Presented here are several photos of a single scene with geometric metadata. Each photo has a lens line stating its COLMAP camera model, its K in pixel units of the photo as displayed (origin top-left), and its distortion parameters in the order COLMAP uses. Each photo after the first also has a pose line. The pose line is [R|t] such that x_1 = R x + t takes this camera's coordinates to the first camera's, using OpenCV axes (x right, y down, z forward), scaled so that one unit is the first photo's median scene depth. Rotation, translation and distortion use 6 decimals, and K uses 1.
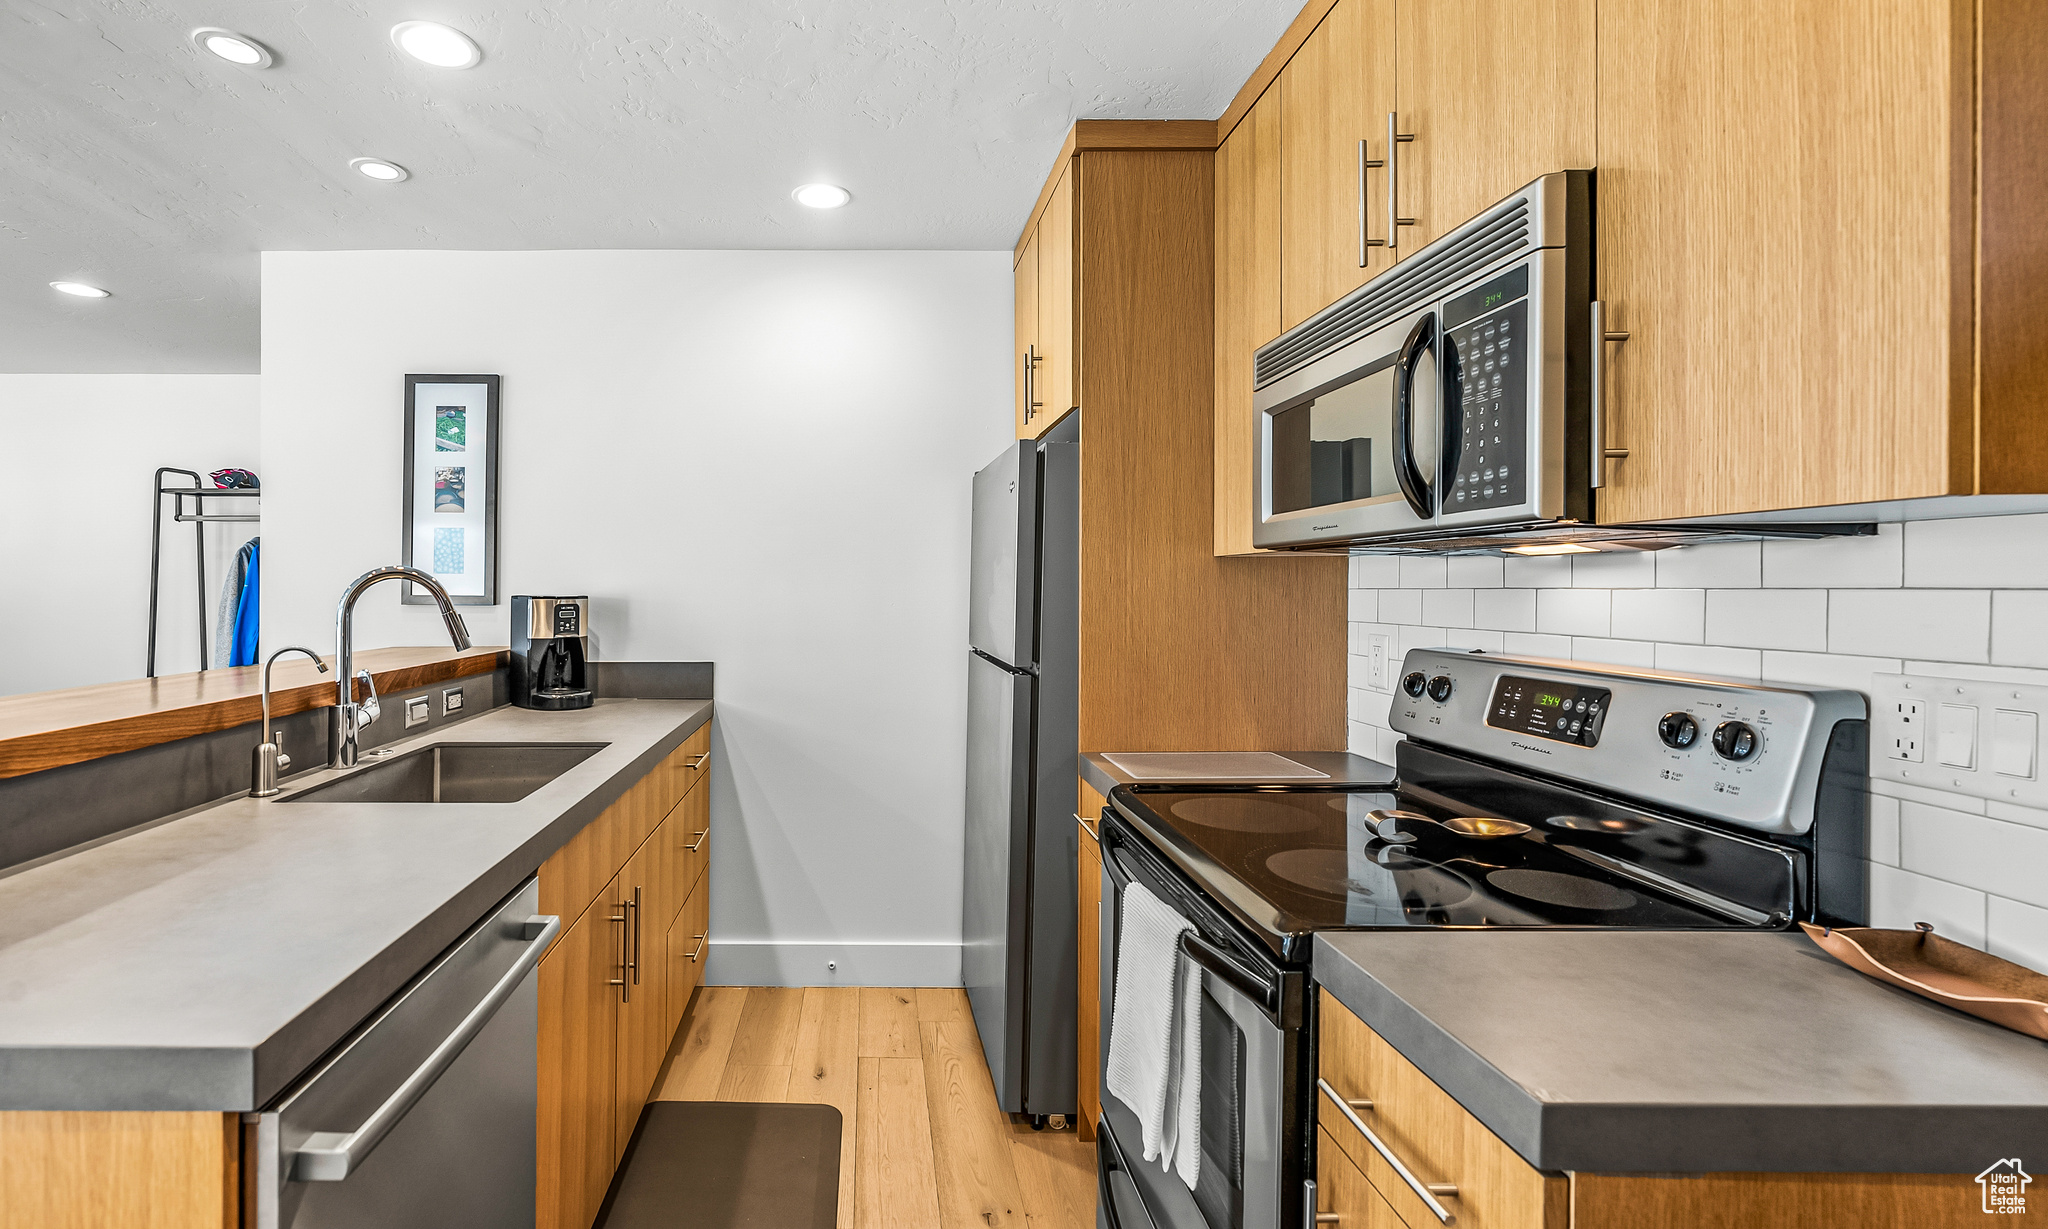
lens RADIAL K [[879.6, 0, 873.4], [0, 879.6, 580.3], [0, 0, 1]] dist [-0.002990, -0.000503]
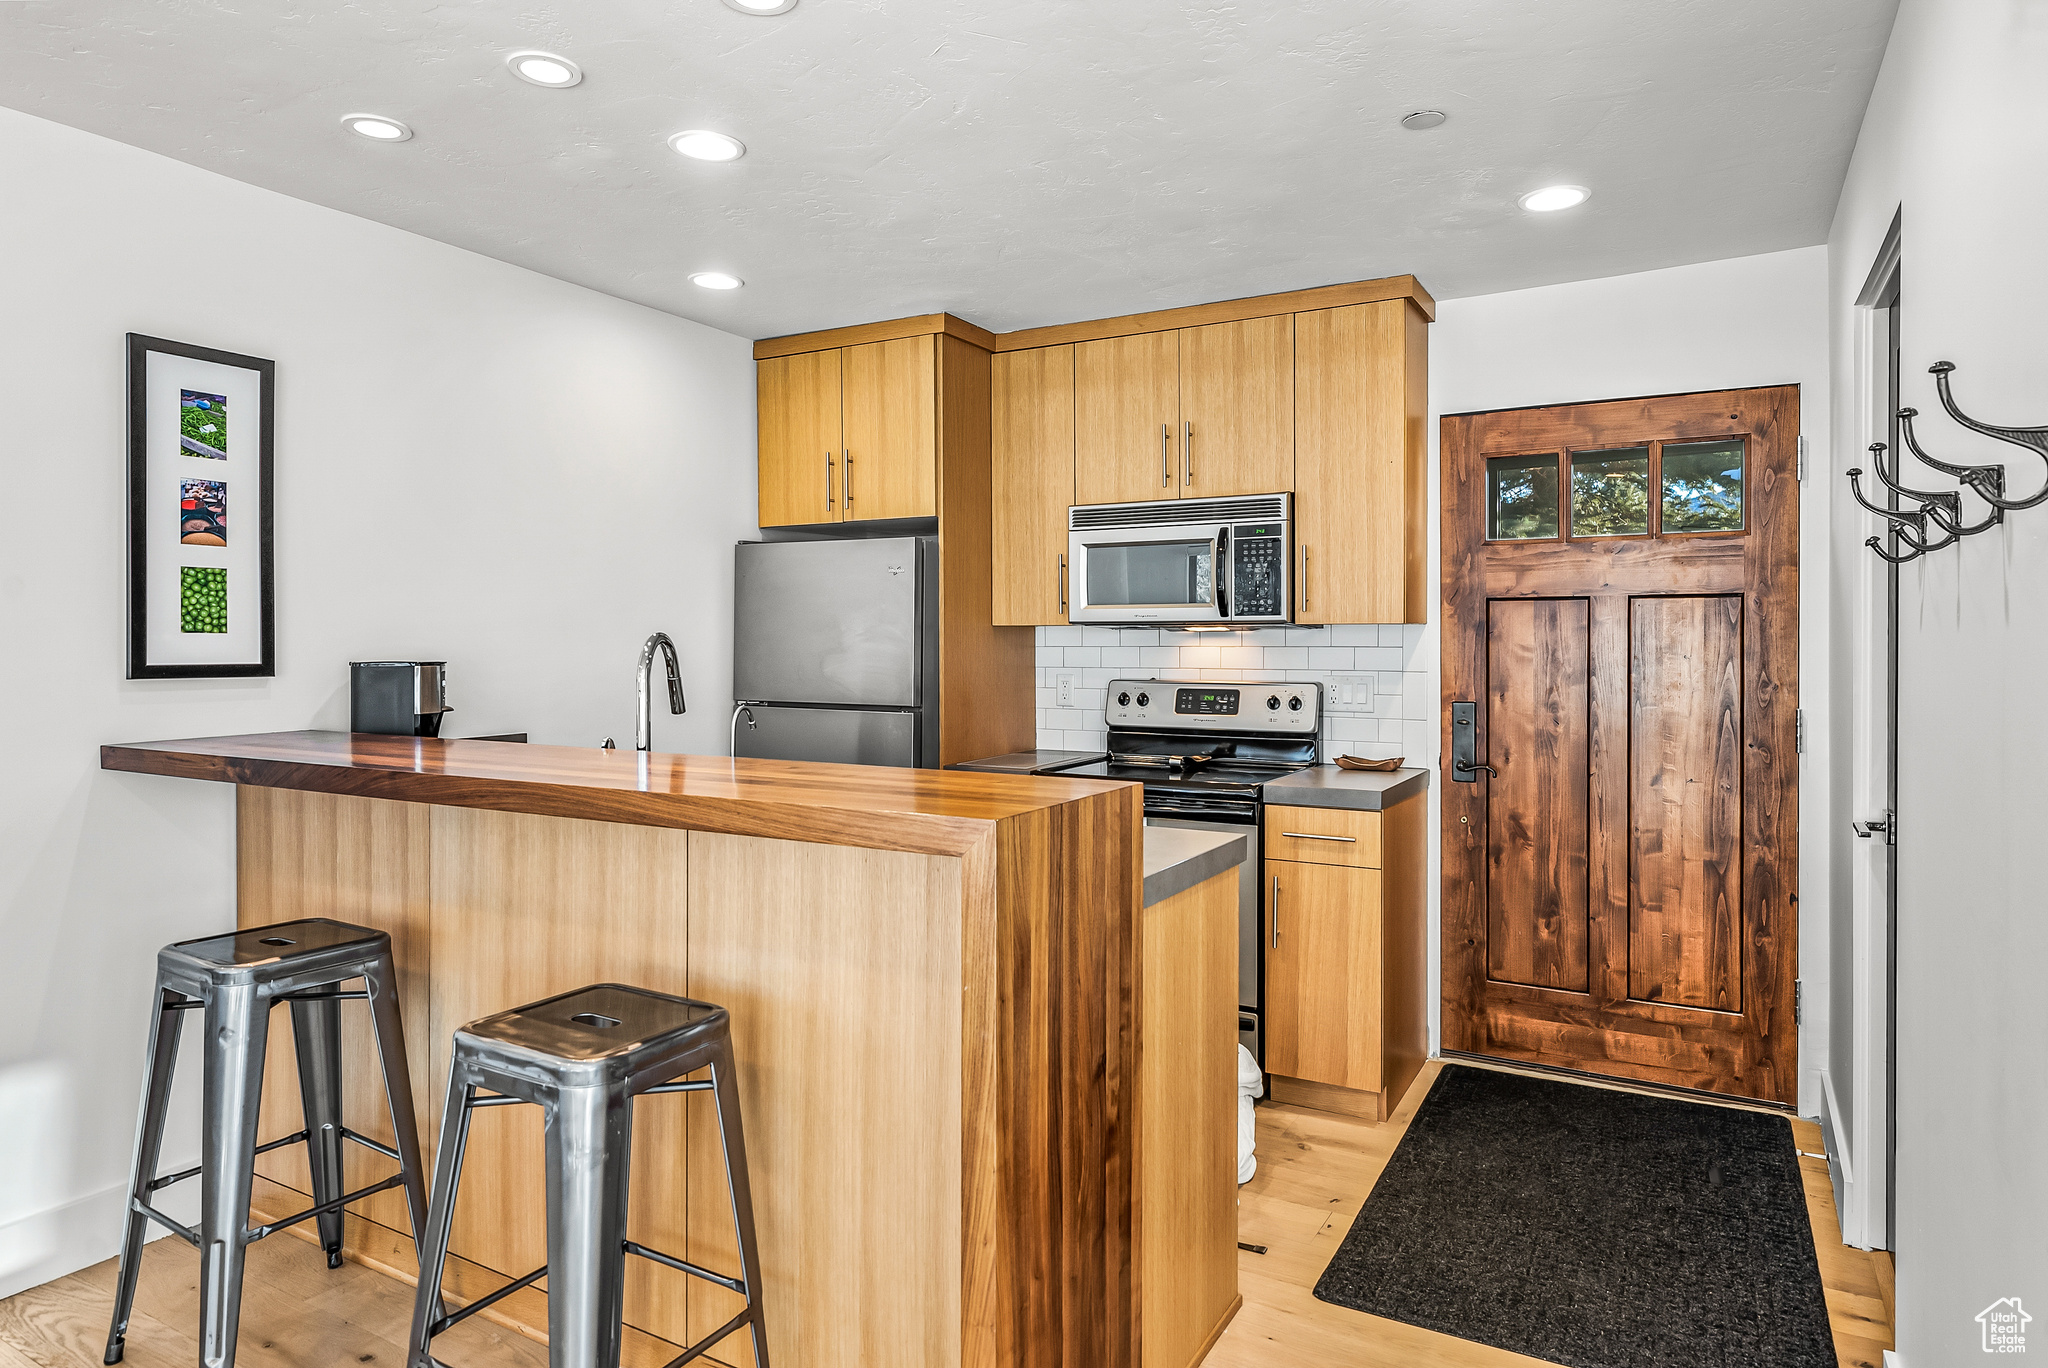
lens RADIAL K [[1202.8, 0, 1015.5], [0, 1202.8, 644.3], [0, 0, 1]] dist [0.000100, -0.001677]
pose [[0.494408, -0.006243, 0.869207, -1.249720], [-0.005199, 0.999935, 0.010139, -0.014906], [-0.869214, -0.009532, 0.494344, -0.041156]]
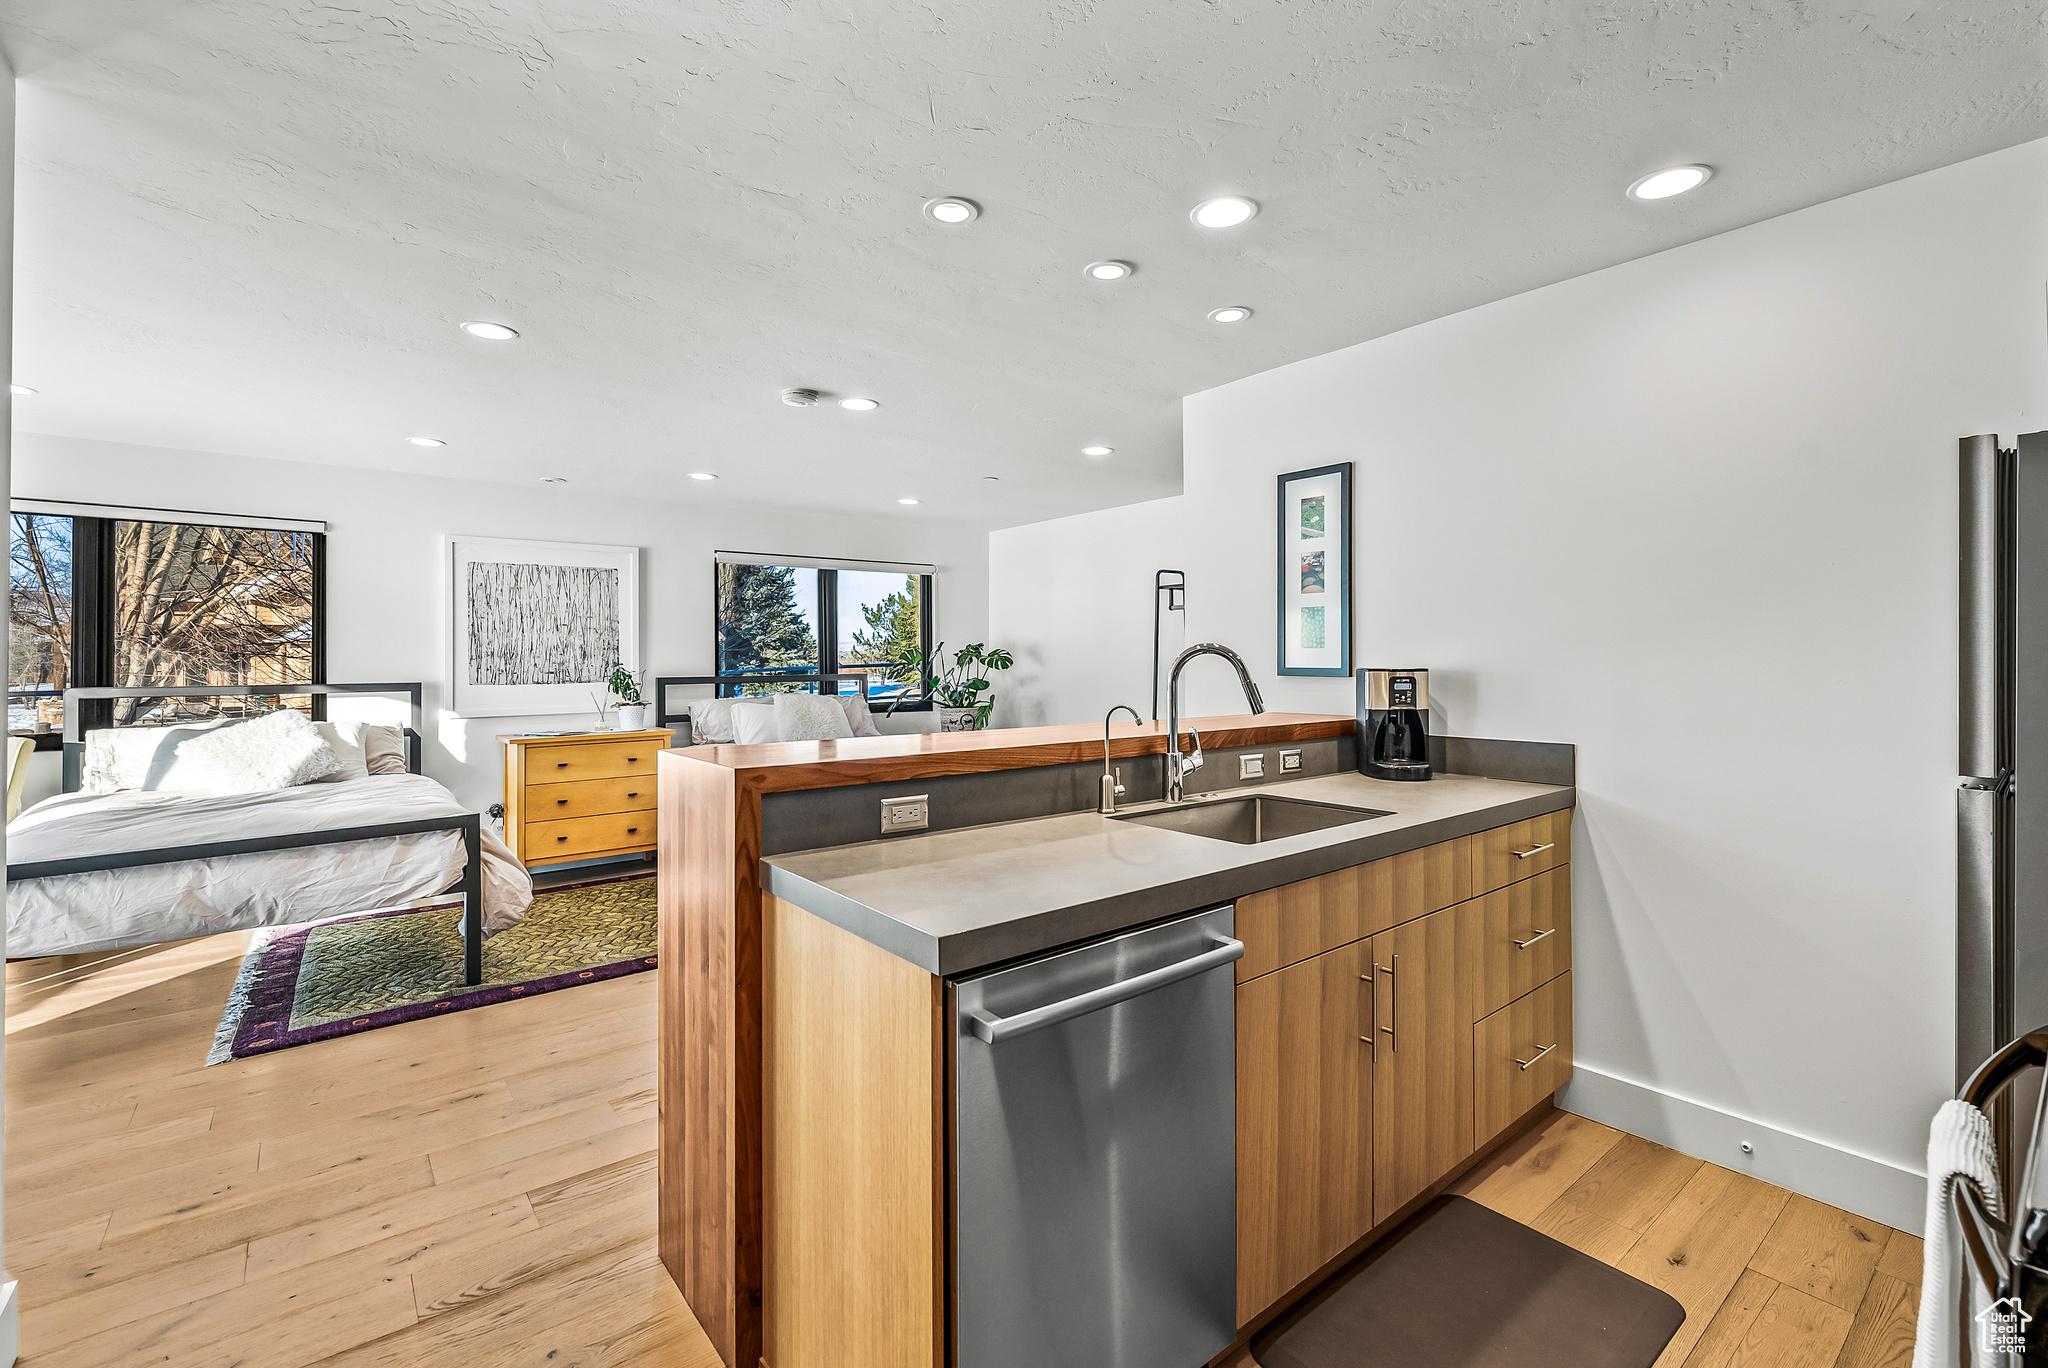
lens RADIAL K [[907.0, 0, 1048.1], [0, 907.0, 639.0], [0, 0, 1]] dist [0.001132, -0.000769]
pose [[0.634701, -0.021999, -0.772445, 0.237687], [0.010282, 0.999747, -0.020025, 0.000347], [0.772690, 0.004768, 0.634766, 0.018878]]
